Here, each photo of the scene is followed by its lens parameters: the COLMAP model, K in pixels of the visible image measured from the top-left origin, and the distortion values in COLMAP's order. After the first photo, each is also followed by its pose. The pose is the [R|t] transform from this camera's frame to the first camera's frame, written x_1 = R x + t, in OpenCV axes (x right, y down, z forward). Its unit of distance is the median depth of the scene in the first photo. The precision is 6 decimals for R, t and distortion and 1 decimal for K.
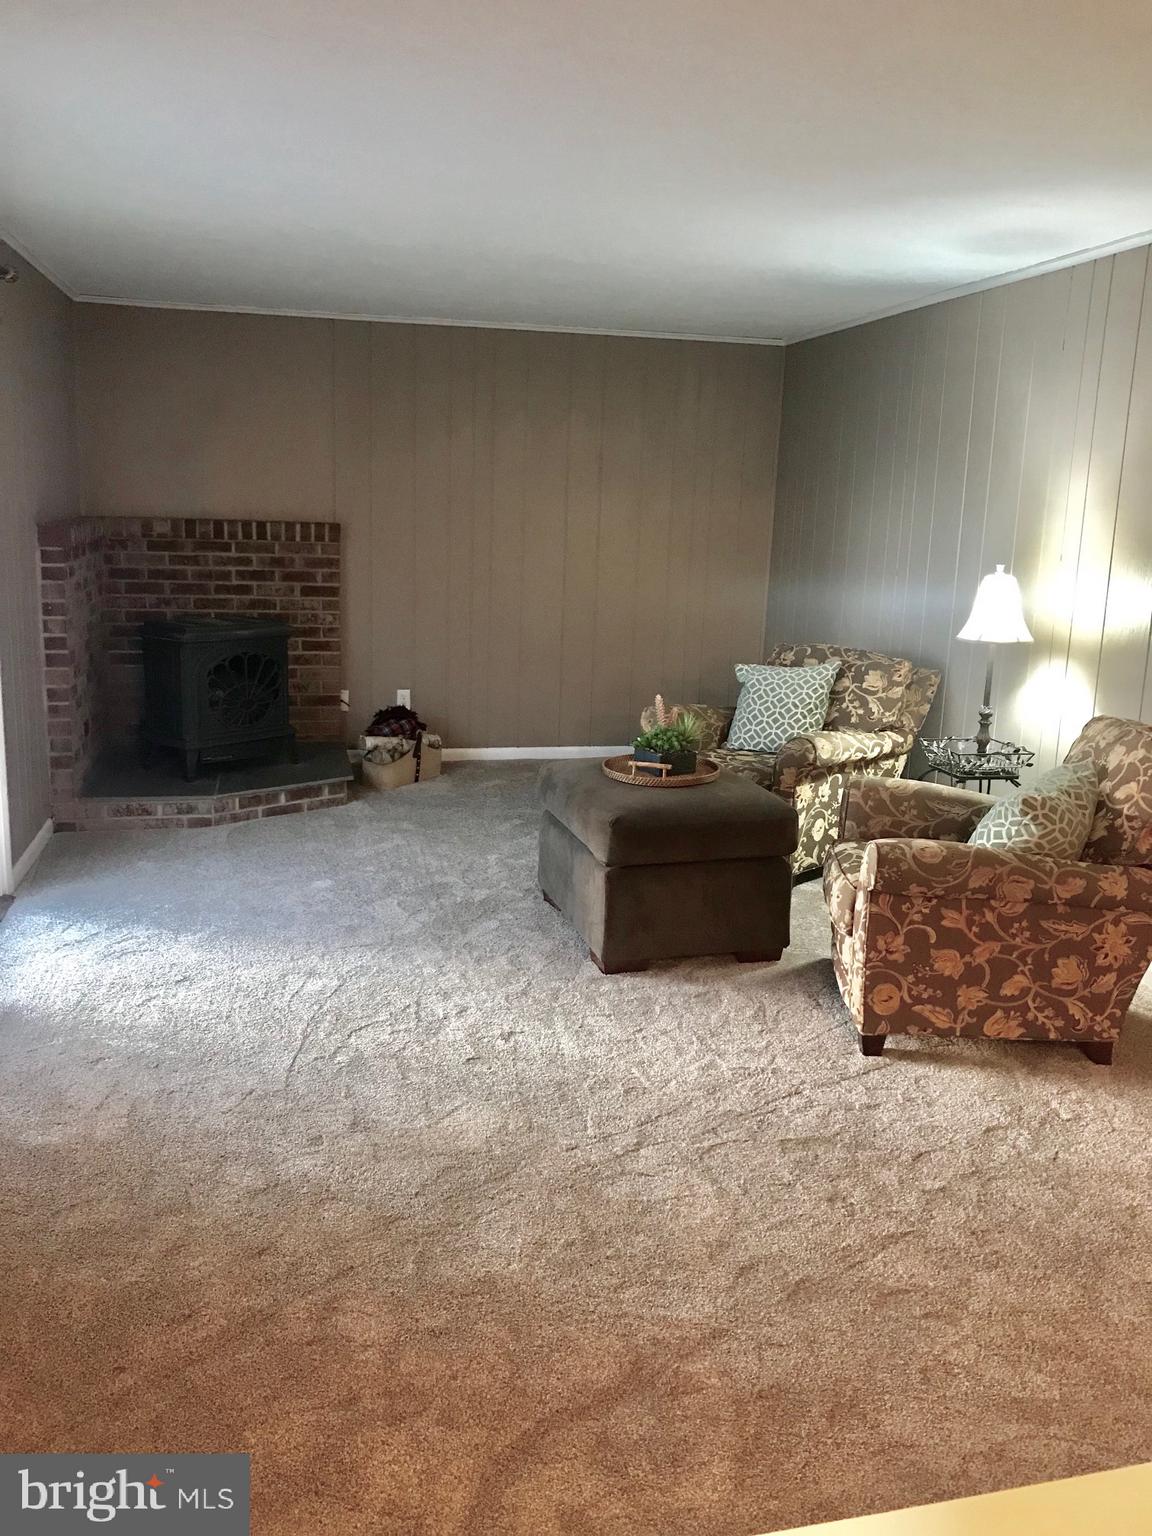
lens RADIAL K [[1272.3, 0, 576.0], [0, 1272.3, 768.0], [0, 0, 1]] dist [0.143961, -0.436923]
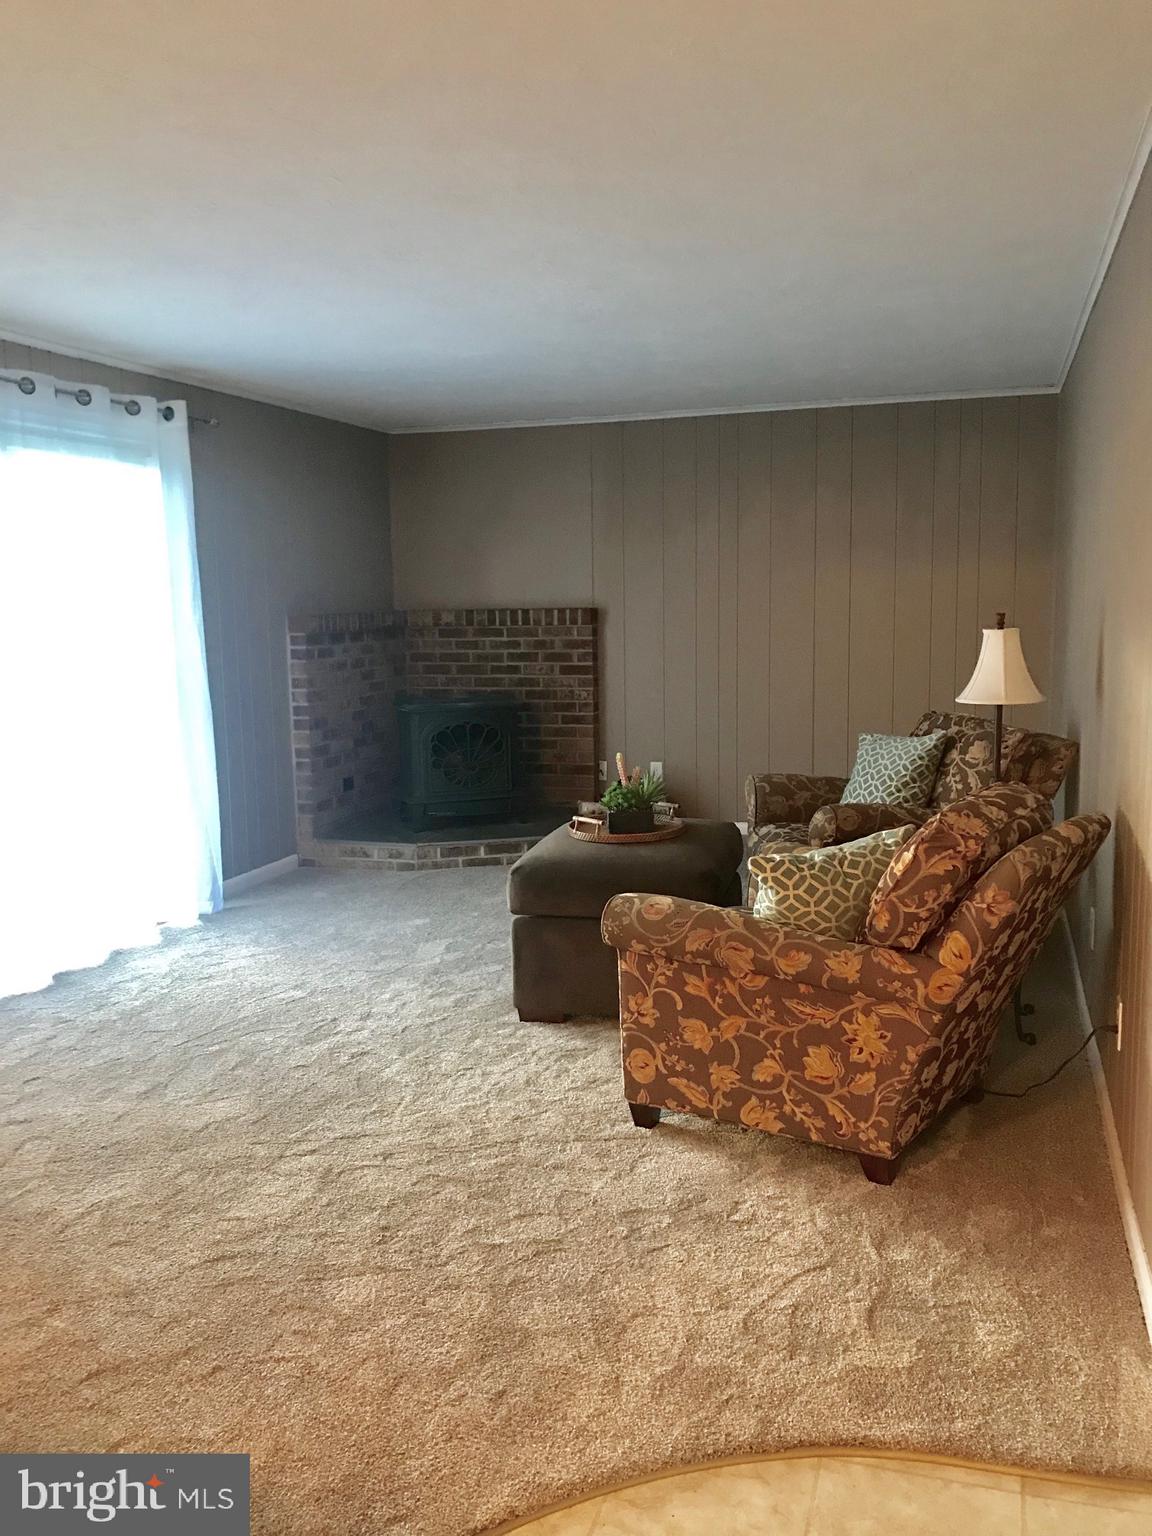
lens RADIAL K [[1272.3, 0, 576.0], [0, 1272.3, 768.0], [0, 0, 1]] dist [0.143961, -0.436923]
pose [[0.852087, 0.023757, -0.522861, 0.678834], [-0.065422, 0.995969, -0.061362, 0.022432], [0.519296, 0.086493, 0.850206, 0.151811]]
